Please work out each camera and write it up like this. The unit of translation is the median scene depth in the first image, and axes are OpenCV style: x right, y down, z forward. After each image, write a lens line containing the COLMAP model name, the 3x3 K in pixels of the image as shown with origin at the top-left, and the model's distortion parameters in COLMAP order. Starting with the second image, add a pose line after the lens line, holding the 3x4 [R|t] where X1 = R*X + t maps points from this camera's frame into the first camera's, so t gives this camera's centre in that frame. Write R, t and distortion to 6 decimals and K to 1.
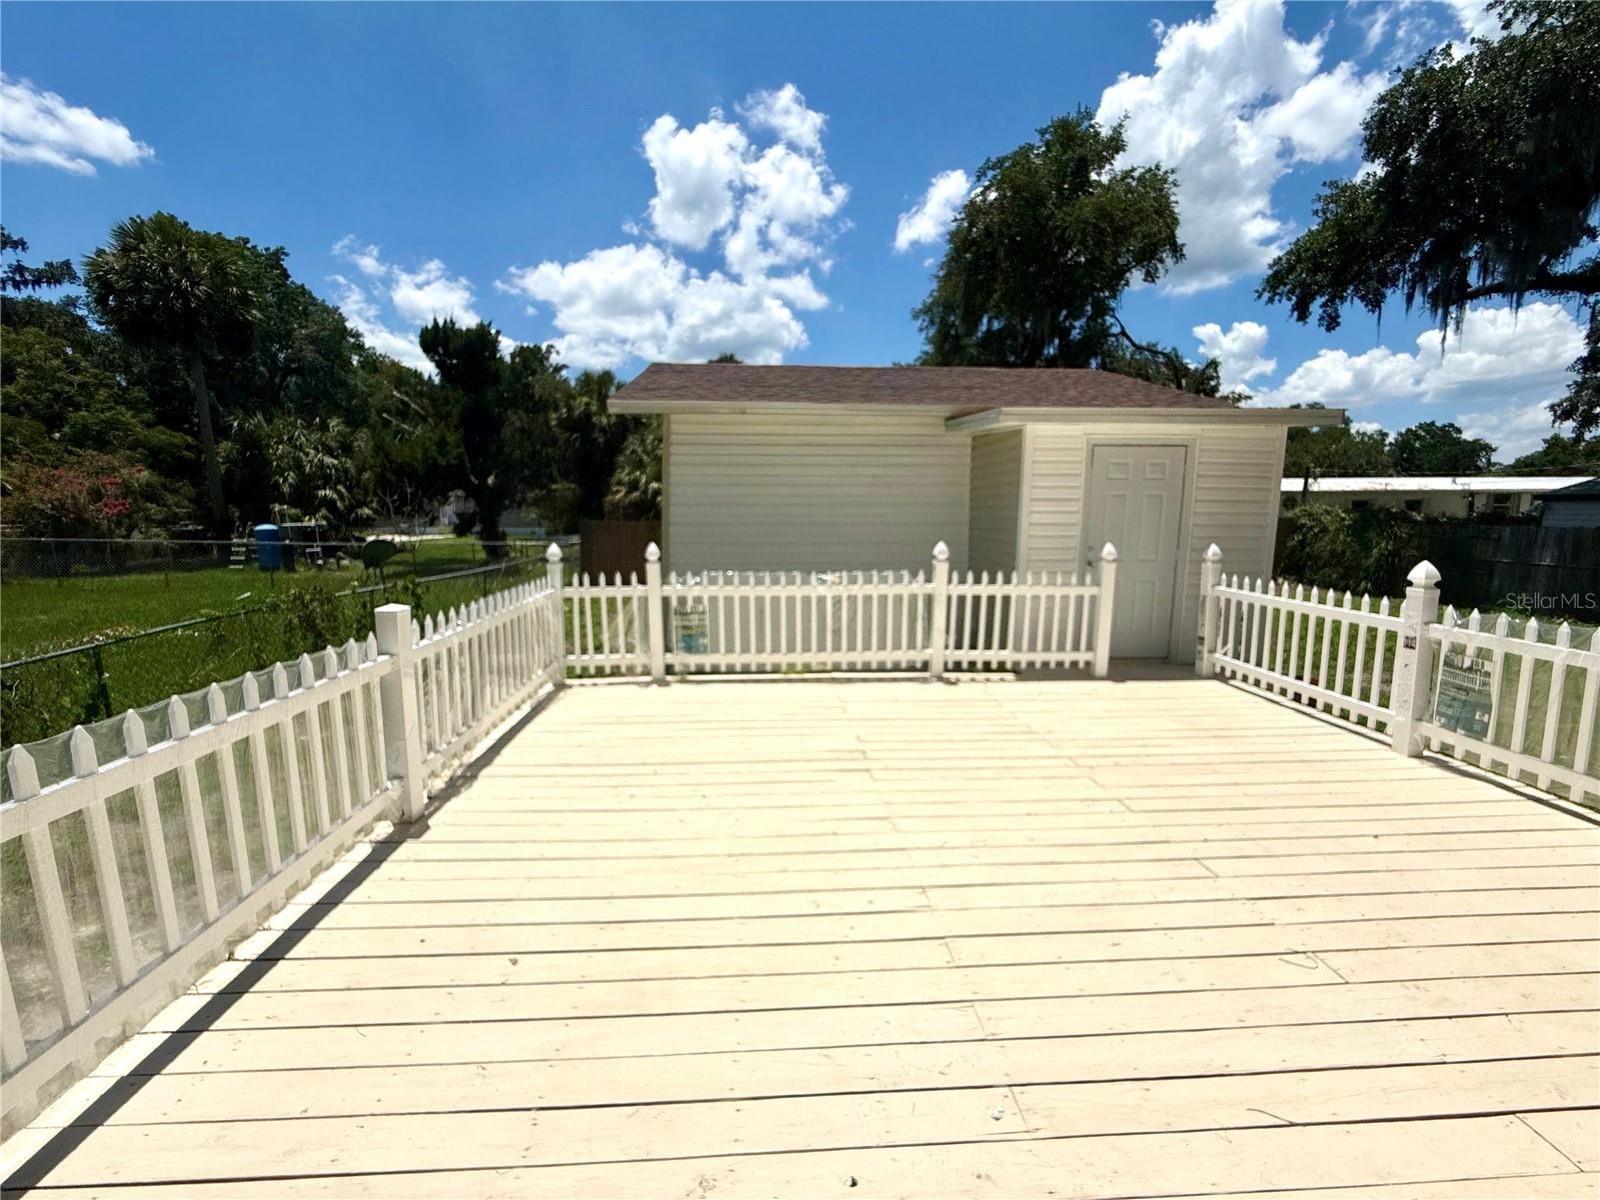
lens RADIAL K [[642.4, 0, 797.4], [0, 642.4, 598.7], [0, 0, 1]] dist [0.000581, -0.000125]
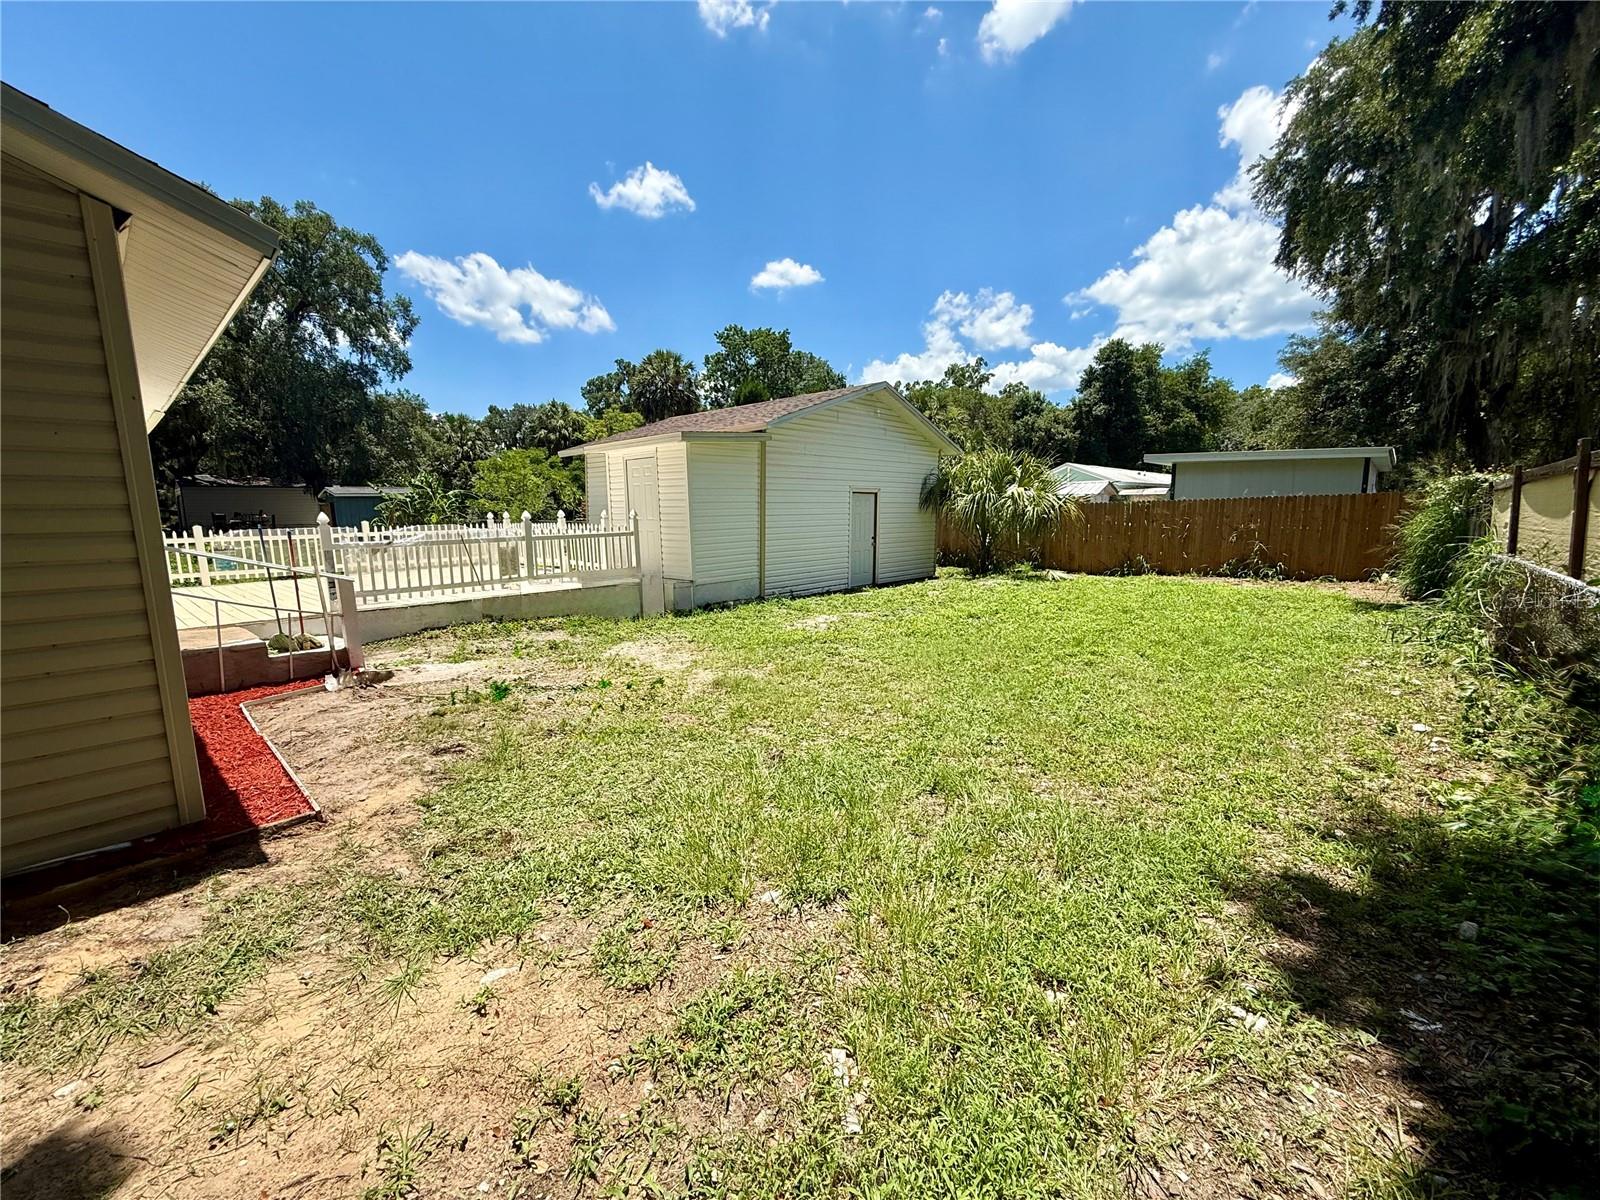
lens RADIAL K [[642.4, 0, 802.9], [0, 642.4, 598.7], [0, 0, 1]] dist [0.000581, -0.000125]
pose [[0.708393, 0.084957, -0.700686, 2.313072], [-0.083224, 0.995858, 0.036607, 0.066504], [0.700894, 0.032381, 0.712530, 0.001093]]
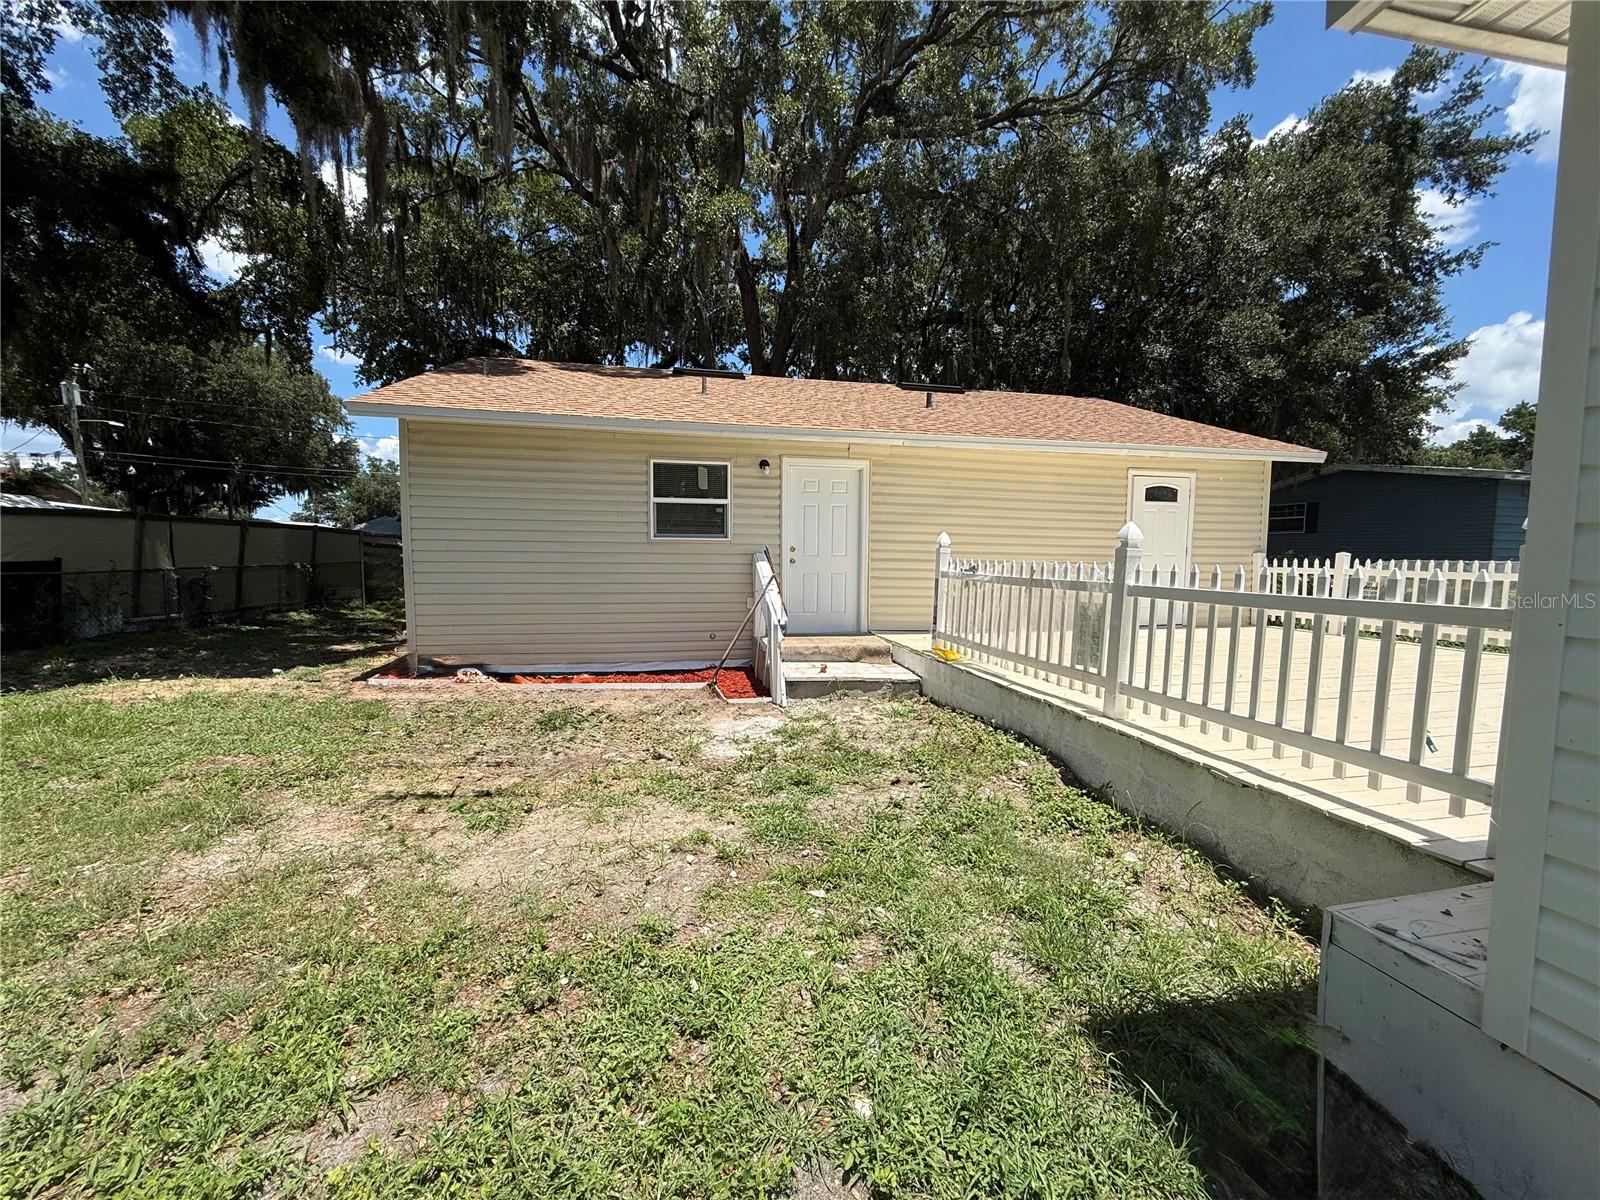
lens RADIAL K [[642.4, 0, 794.1], [0, 642.4, 605.0], [0, 0, 1]] dist [0.000581, -0.000125]
pose [[-0.986585, 0.007319, -0.163087, 1.108625], [-0.029211, 0.974956, 0.220470, -0.088839], [0.160616, 0.222276, -0.961663, 1.253307]]
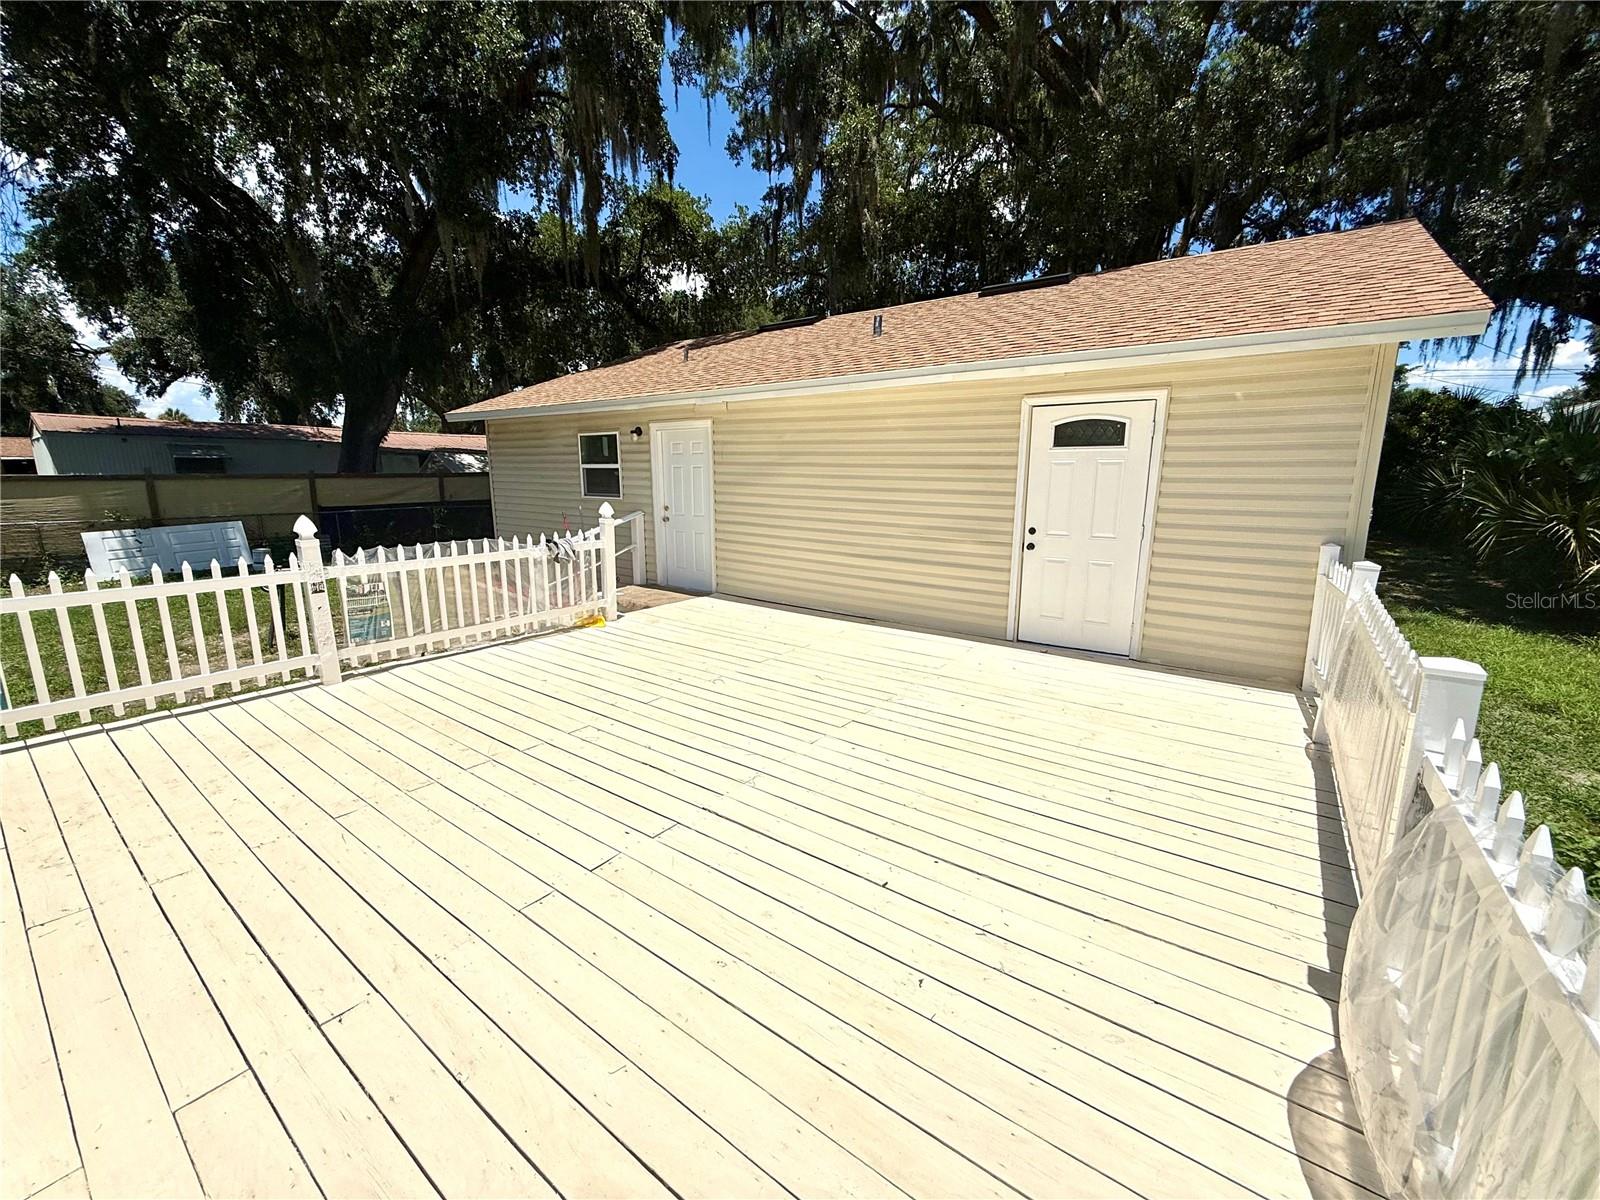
lens RADIAL K [[642.4, 0, 794.5], [0, 642.4, 616.3], [0, 0, 1]] dist [0.000581, -0.000125]
pose [[-0.767913, -0.141875, 0.624645, -0.280583], [0.087494, 0.942792, 0.321696, -0.120509], [-0.634551, 0.301687, -0.711569, 0.879520]]
